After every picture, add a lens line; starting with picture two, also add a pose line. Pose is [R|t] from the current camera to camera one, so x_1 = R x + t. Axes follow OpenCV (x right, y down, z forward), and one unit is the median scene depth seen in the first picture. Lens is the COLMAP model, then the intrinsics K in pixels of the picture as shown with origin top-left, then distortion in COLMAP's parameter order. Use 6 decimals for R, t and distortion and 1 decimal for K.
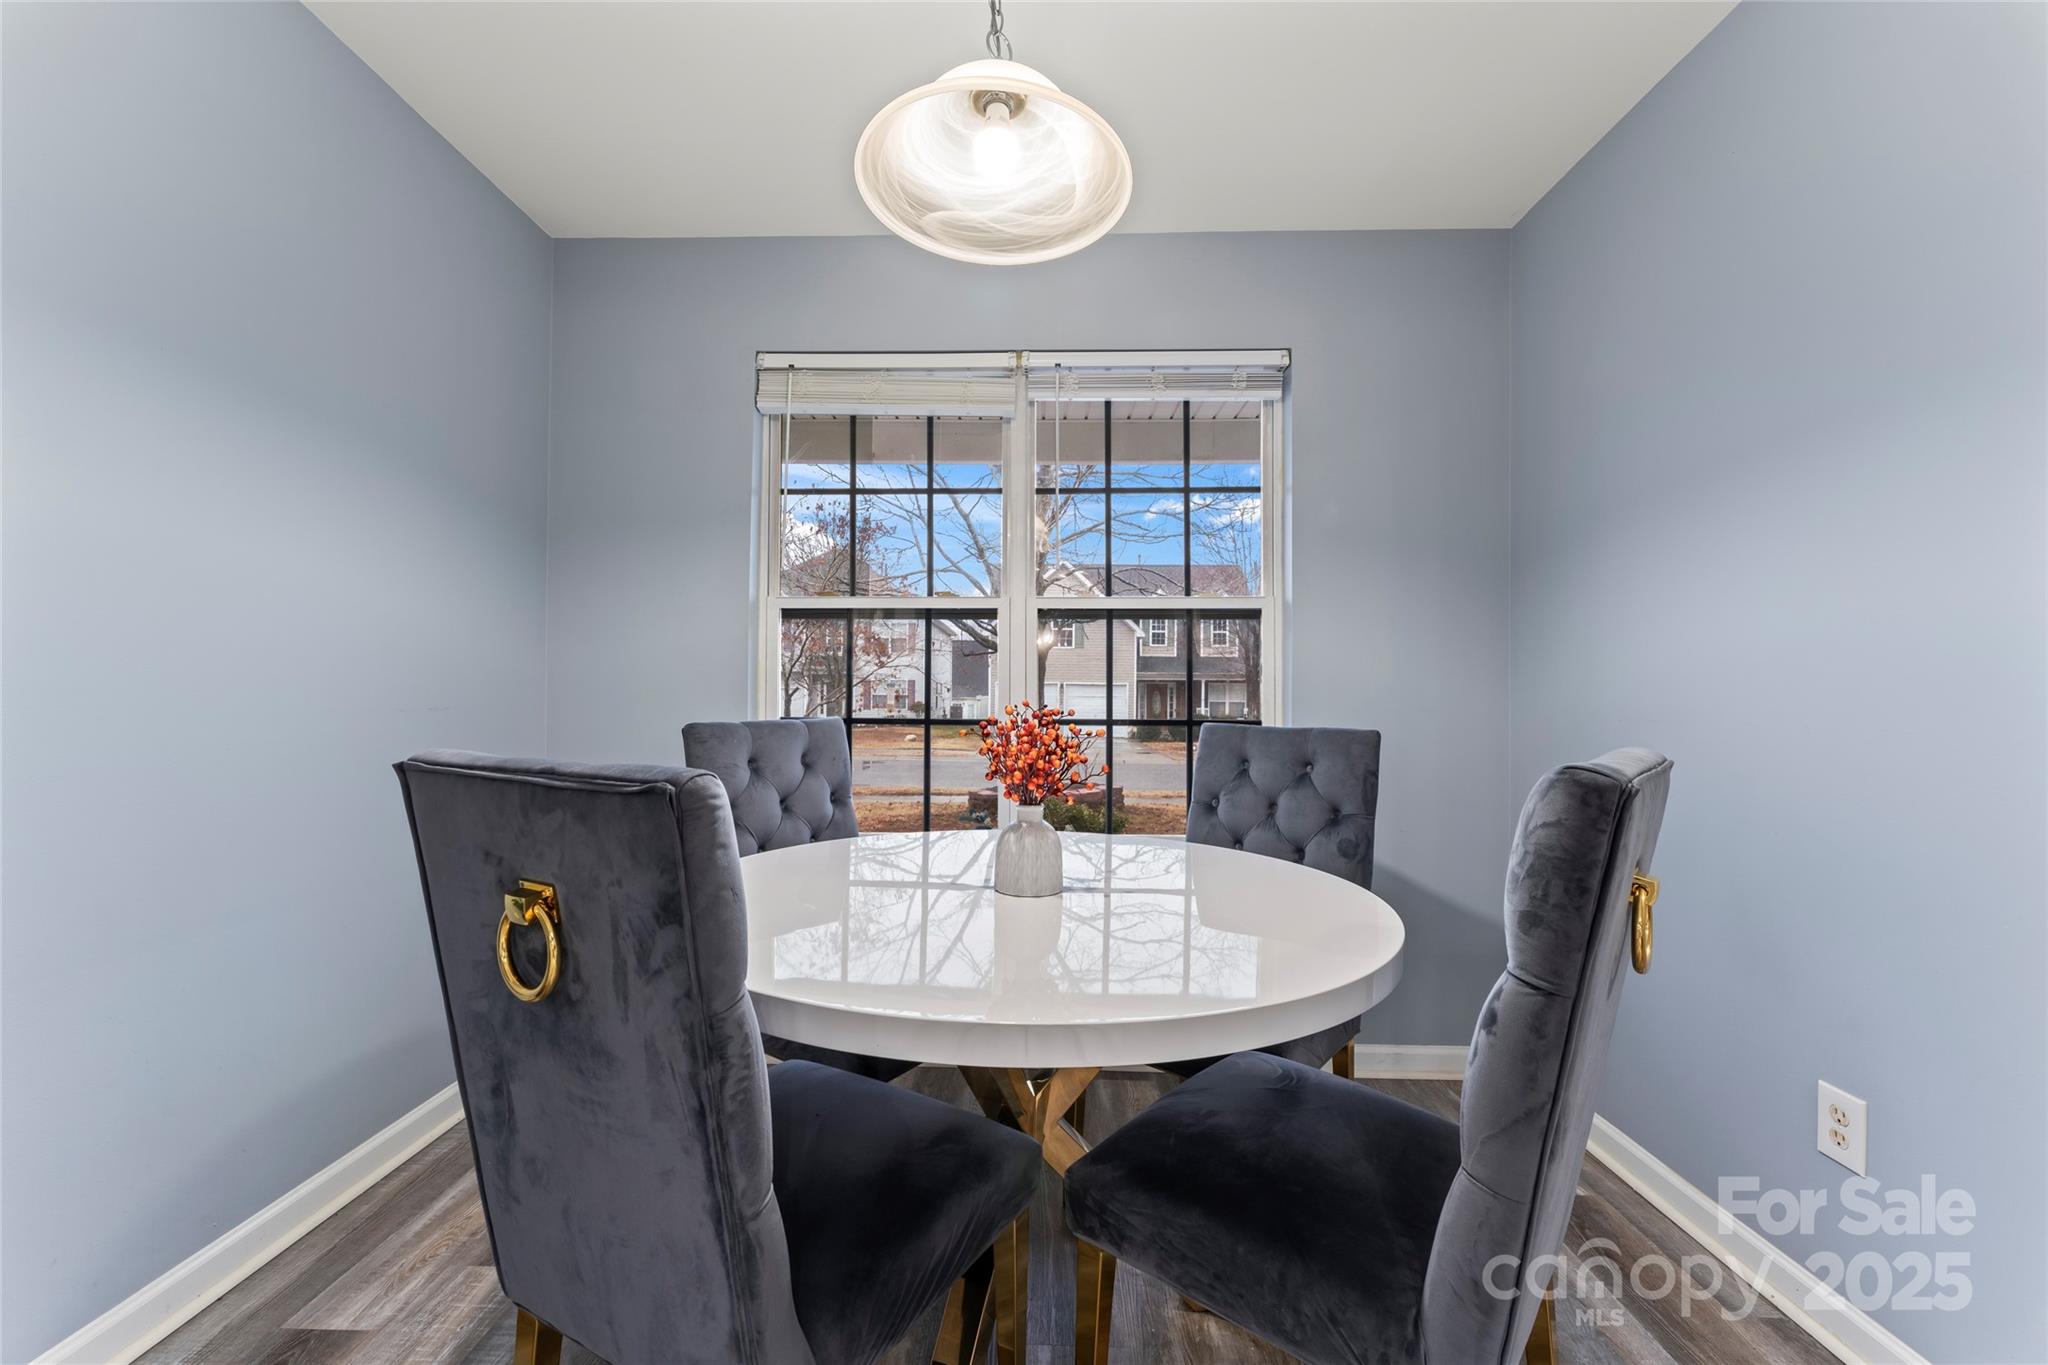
lens RADIAL K [[833.3, 0, 1010.1], [0, 833.3, 691.0], [0, 0, 1]] dist [-0.000534, -0.000010]
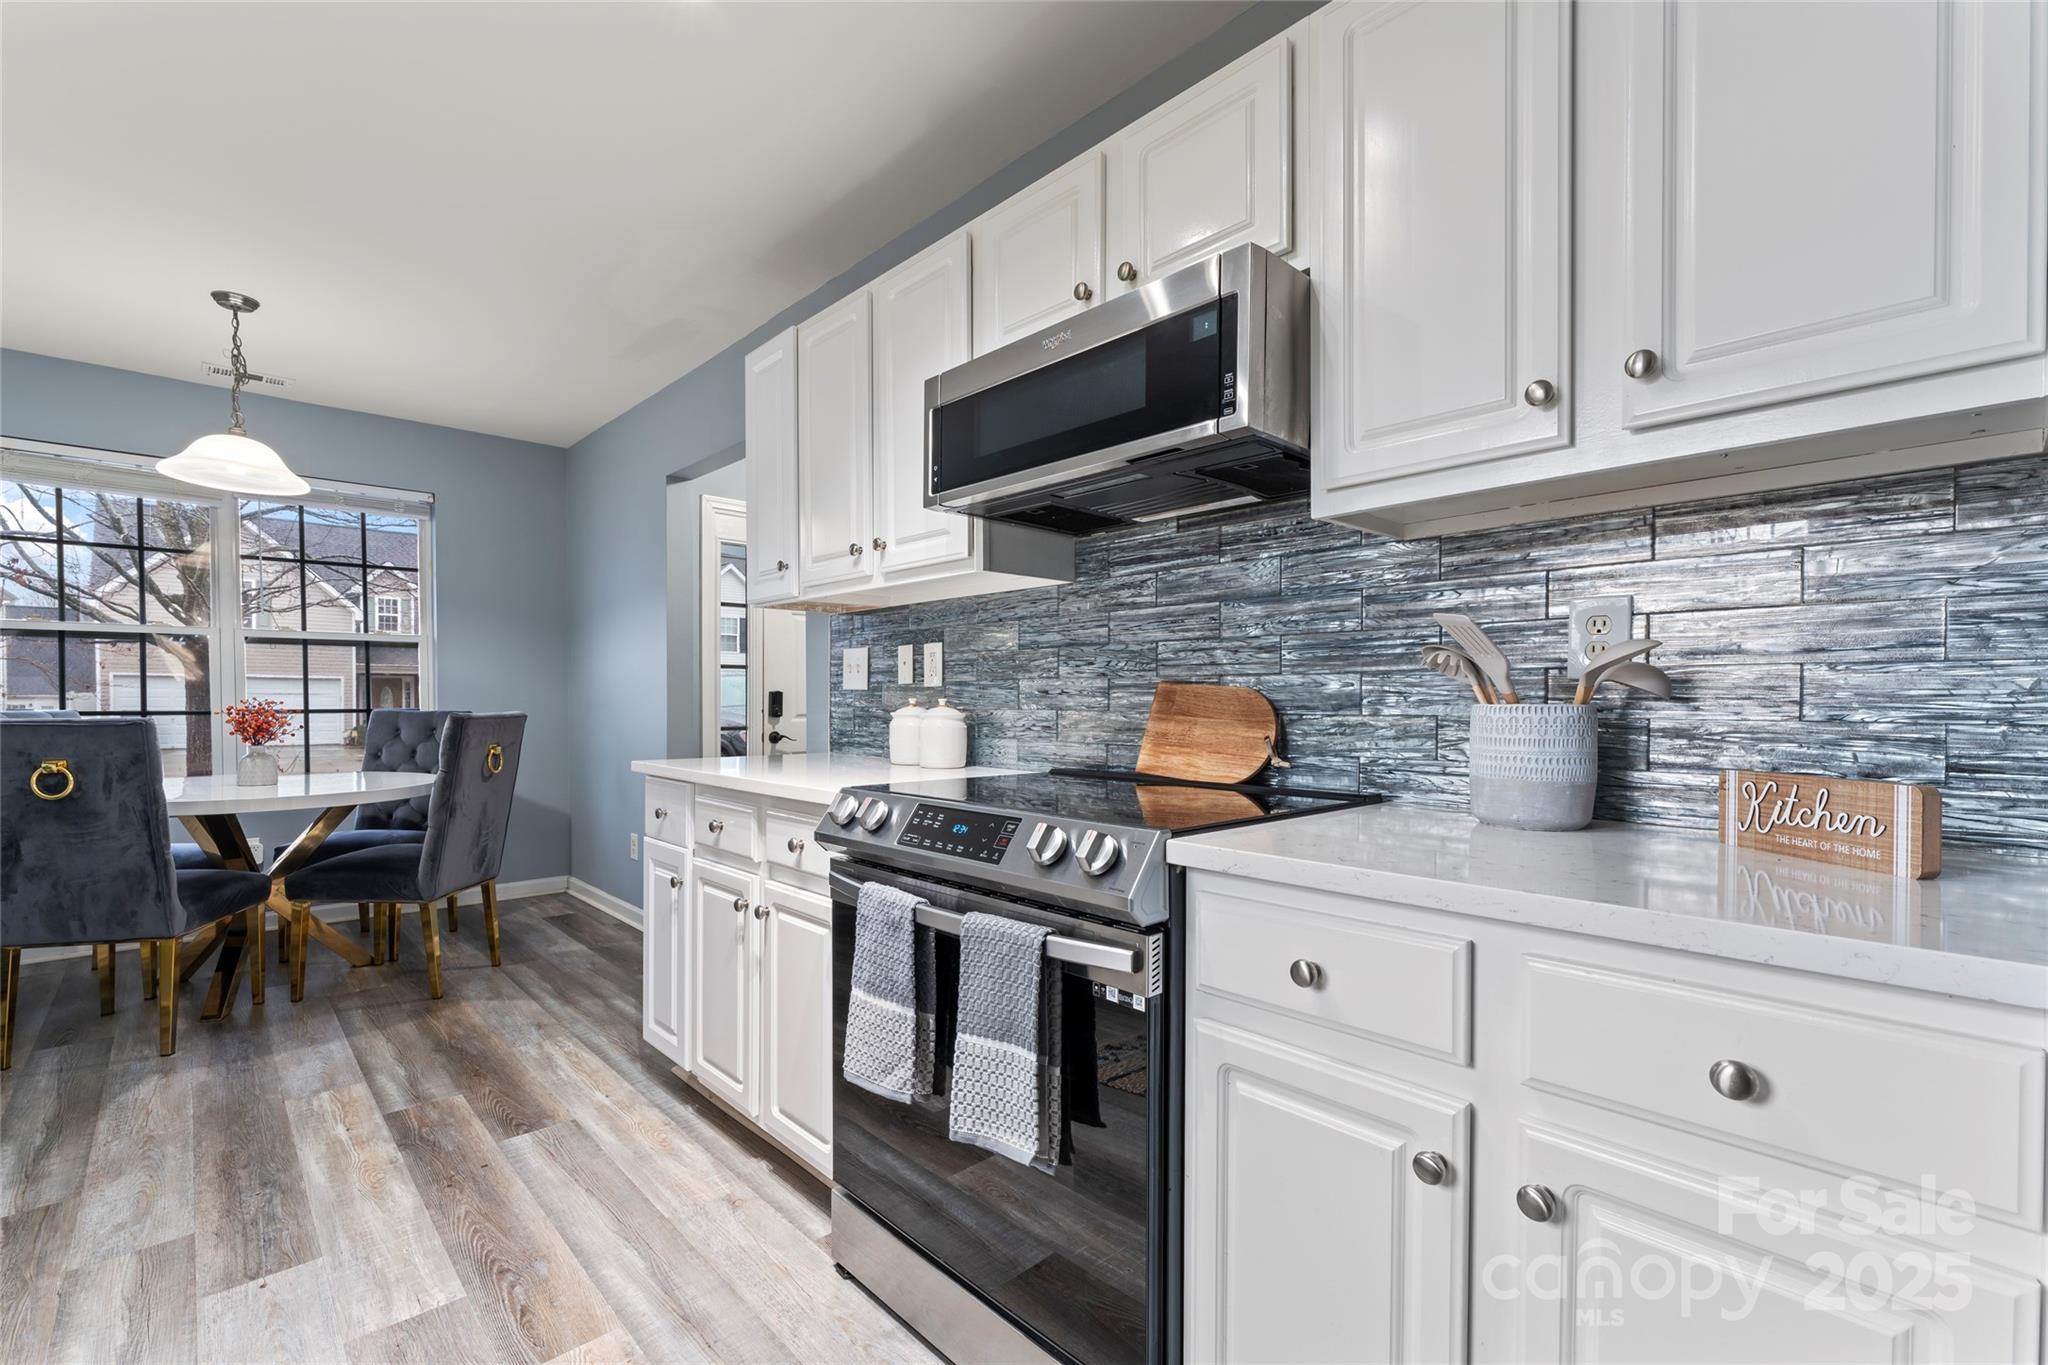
lens RADIAL K [[904.3, 0, 1017.3], [0, 904.3, 707.7], [0, 0, 1]] dist [0.002451, -0.000262]
pose [[0.711490, -0.015864, 0.702517, -0.157712], [0.000448, 0.999755, 0.022122, -0.008820], [-0.702696, -0.015425, 0.711323, -1.450024]]
